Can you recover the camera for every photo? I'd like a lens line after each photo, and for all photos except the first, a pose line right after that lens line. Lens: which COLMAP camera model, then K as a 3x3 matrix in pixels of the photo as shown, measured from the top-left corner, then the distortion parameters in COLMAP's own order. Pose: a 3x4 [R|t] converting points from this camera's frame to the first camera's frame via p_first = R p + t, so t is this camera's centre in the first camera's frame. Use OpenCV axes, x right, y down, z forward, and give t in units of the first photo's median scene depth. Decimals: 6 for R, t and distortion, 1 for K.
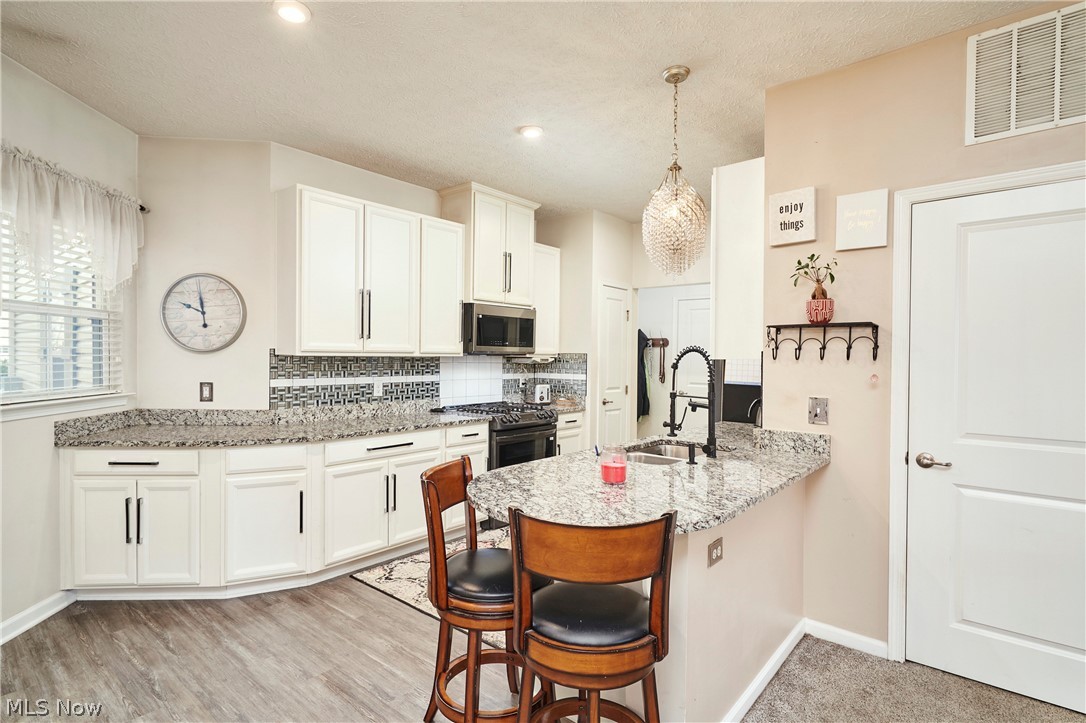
lens RADIAL K [[532.8, 0, 543.9], [0, 532.8, 360.8], [0, 0, 1]] dist [0.001186, 0.000247]
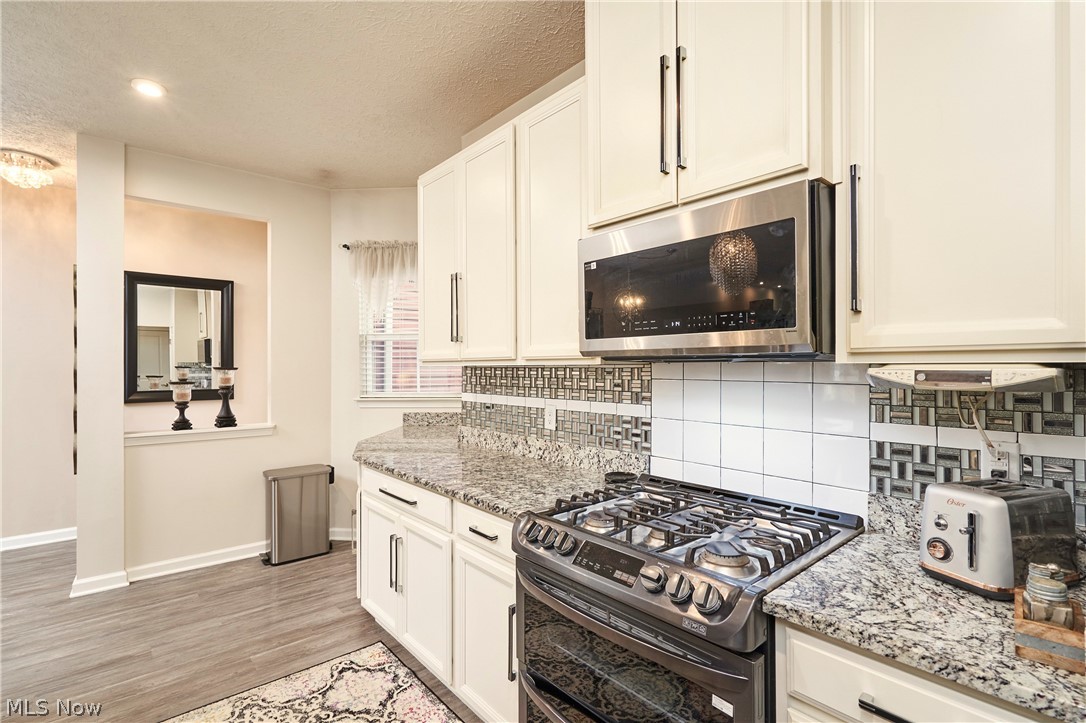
lens RADIAL K [[498.5, 0, 543.1], [0, 498.5, 366.4], [0, 0, 1]] dist [-0.000181, -0.000164]
pose [[-0.140225, -0.013827, -0.990023, 0.284563], [-0.011293, 0.999860, -0.012365, -0.001458], [0.990055, 0.009447, -0.140361, 1.099647]]
